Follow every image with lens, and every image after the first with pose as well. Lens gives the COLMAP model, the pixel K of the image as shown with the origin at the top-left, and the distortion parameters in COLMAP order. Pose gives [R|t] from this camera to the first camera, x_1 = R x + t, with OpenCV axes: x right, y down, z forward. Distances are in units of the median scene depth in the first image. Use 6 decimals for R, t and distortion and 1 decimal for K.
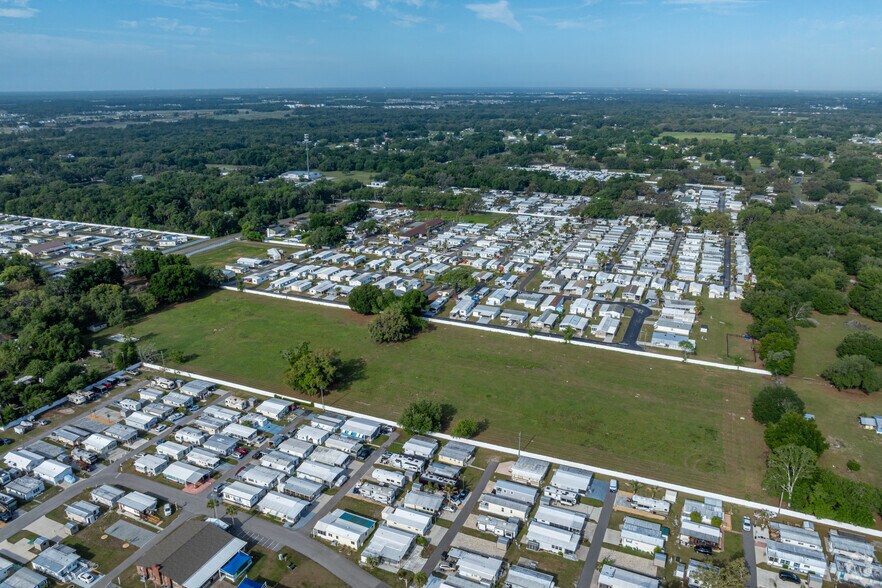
lens RADIAL K [[626.9, 0, 441.0], [0, 626.9, 294.0], [0, 0, 1]] dist [-0.031008, 0.009408]
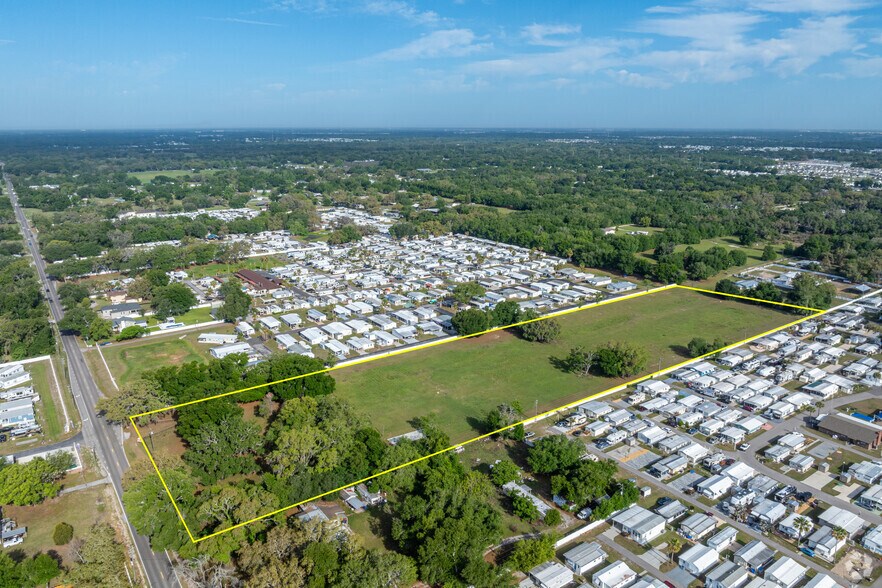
lens RADIAL K [[626.9, 0, 441.0], [0, 626.9, 294.0], [0, 0, 1]] dist [-0.031008, 0.009408]
pose [[0.502489, -0.222258, 0.835528, -1.090748], [0.271709, 0.958026, 0.091437, -0.160429], [-0.820780, 0.181074, 0.541787, 0.491570]]
